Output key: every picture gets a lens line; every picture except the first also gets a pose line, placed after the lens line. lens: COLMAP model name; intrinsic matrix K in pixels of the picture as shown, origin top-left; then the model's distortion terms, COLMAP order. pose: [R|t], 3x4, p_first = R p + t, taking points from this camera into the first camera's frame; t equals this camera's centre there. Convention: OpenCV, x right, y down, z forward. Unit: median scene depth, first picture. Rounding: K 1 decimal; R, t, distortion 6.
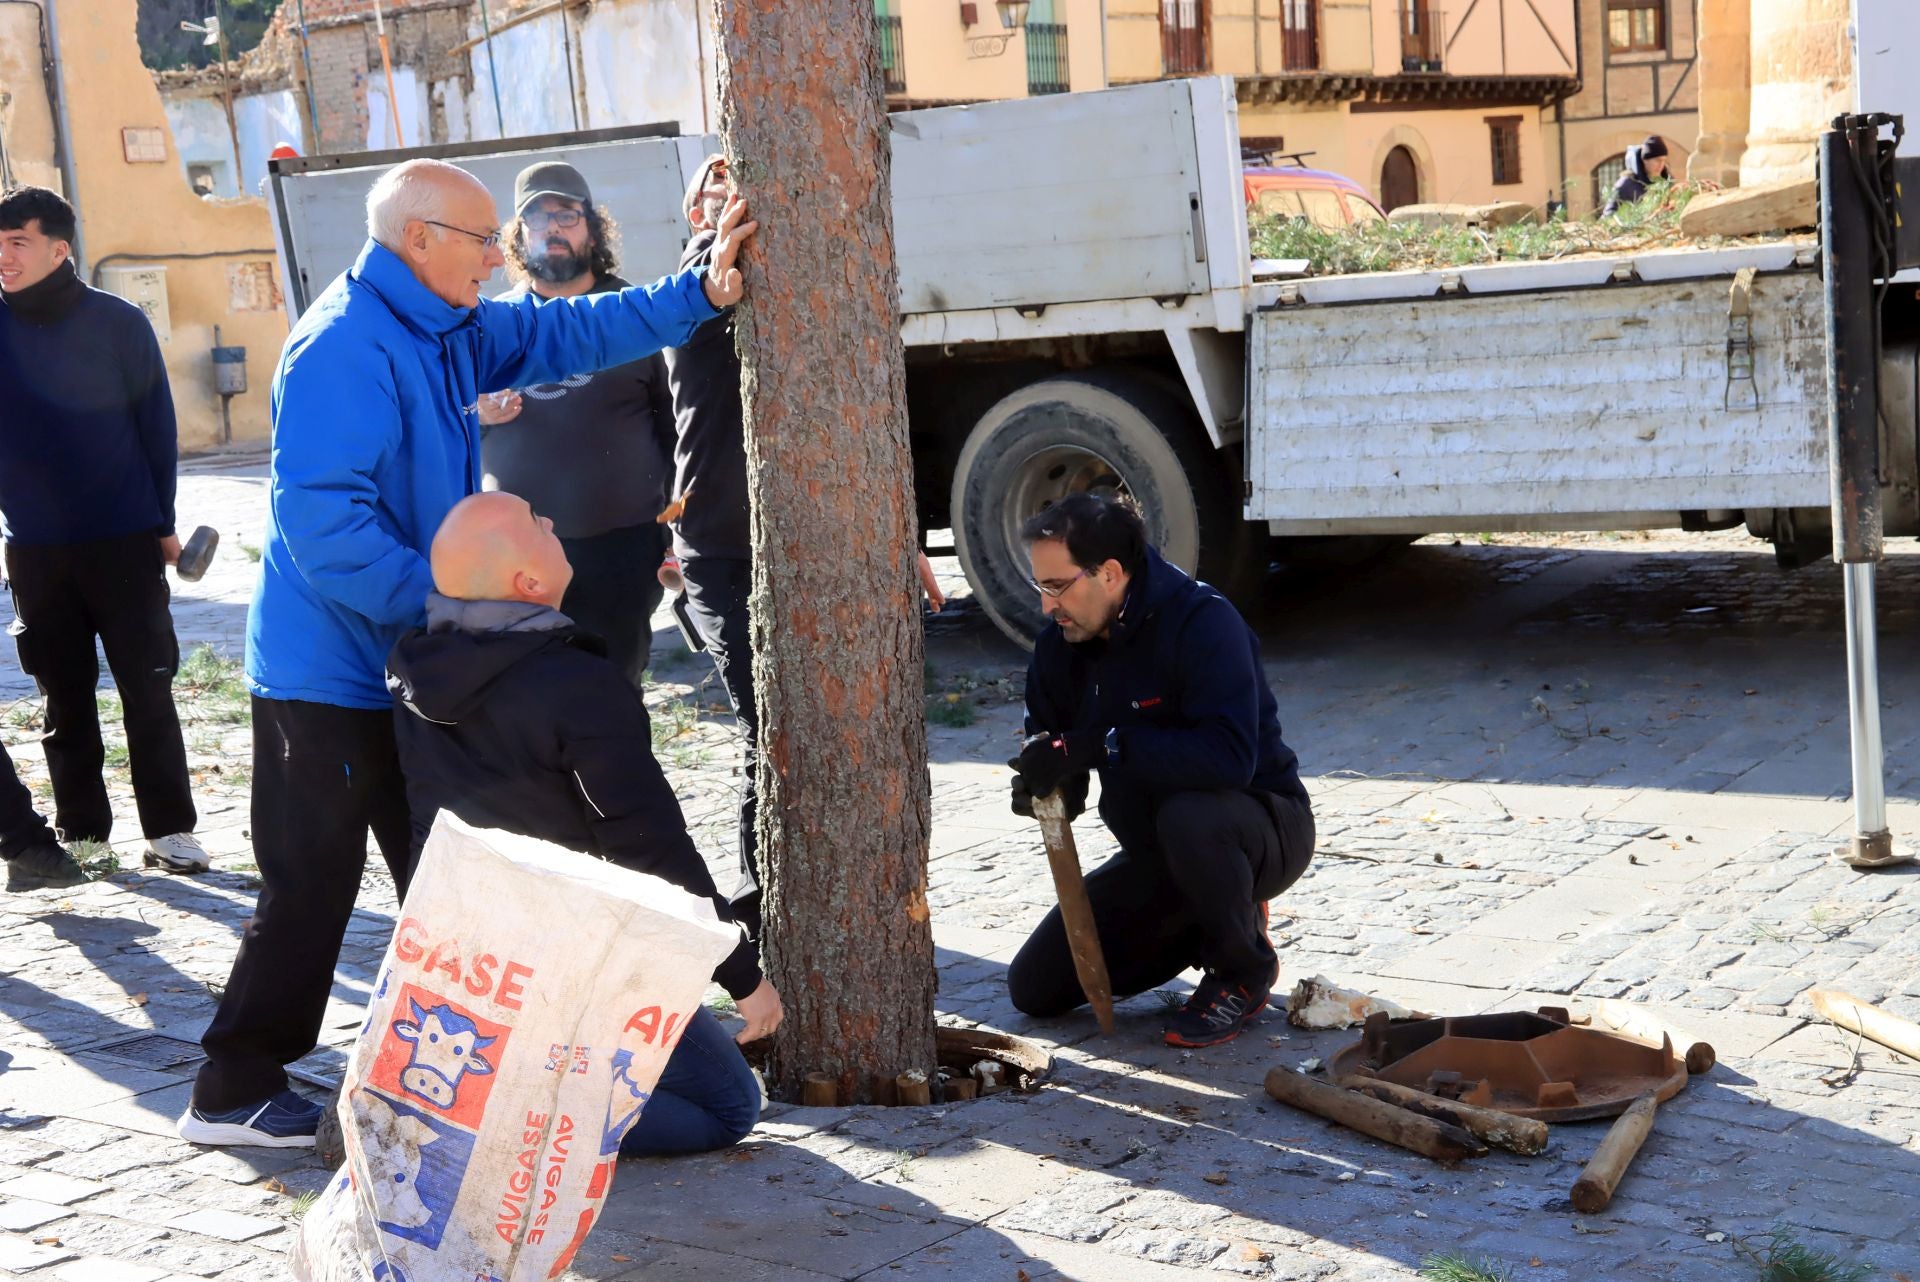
lens RADIAL K [[3332.2, 0, 960.0], [0, 3332.2, 641.0], [0, 0, 1]] dist [0.251863, 0.255880]
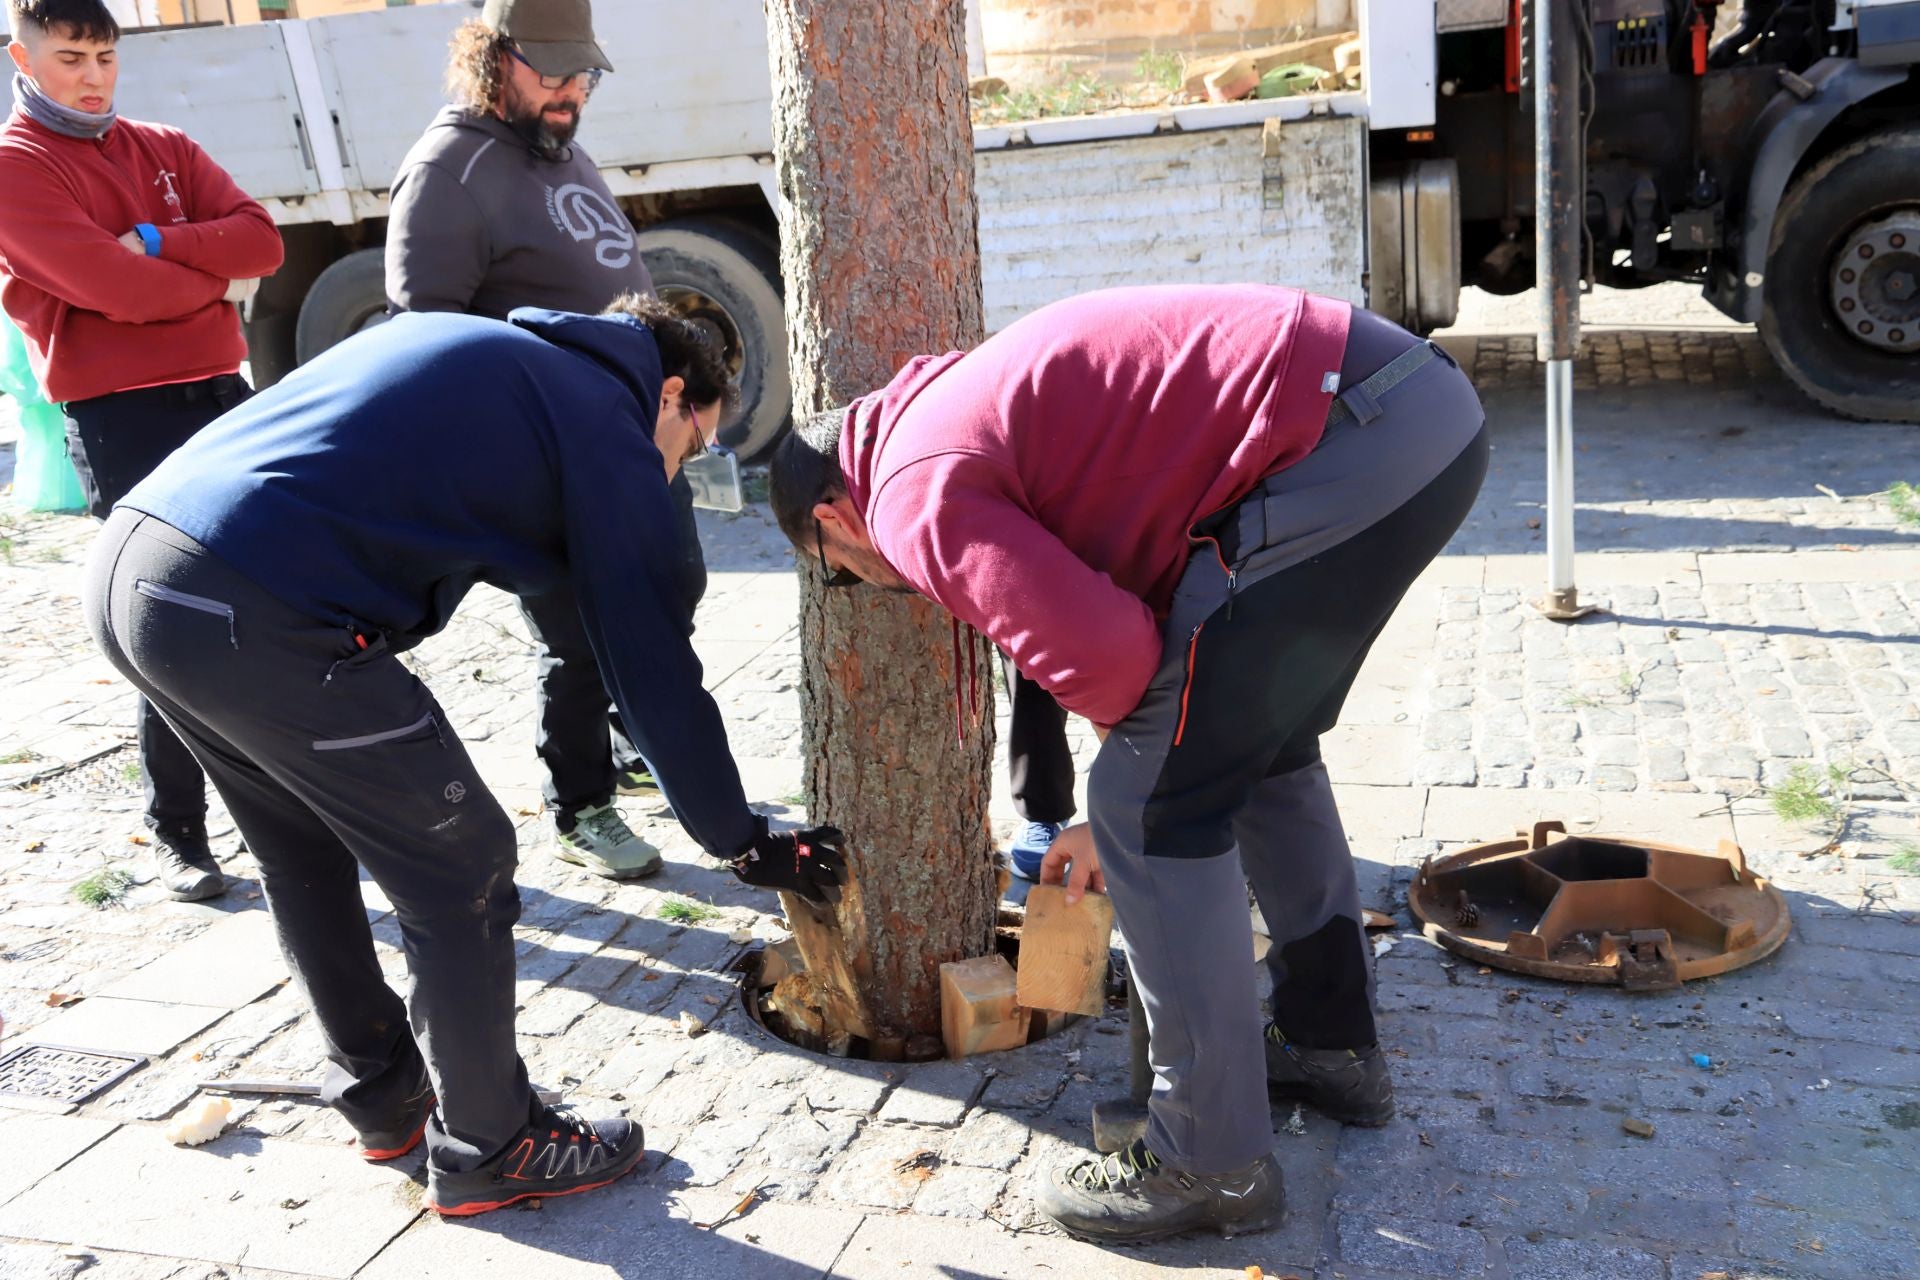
lens RADIAL K [[1961.5, 0, 960.0], [0, 1961.5, 640.0], [0, 0, 1]] dist [-0.003751, 0.192587]
pose [[0.943057, -0.103909, 0.315984, -0.121816], [0.062265, 0.988310, 0.139166, -0.028574], [-0.326751, -0.111567, 0.938502, 0.345259]]
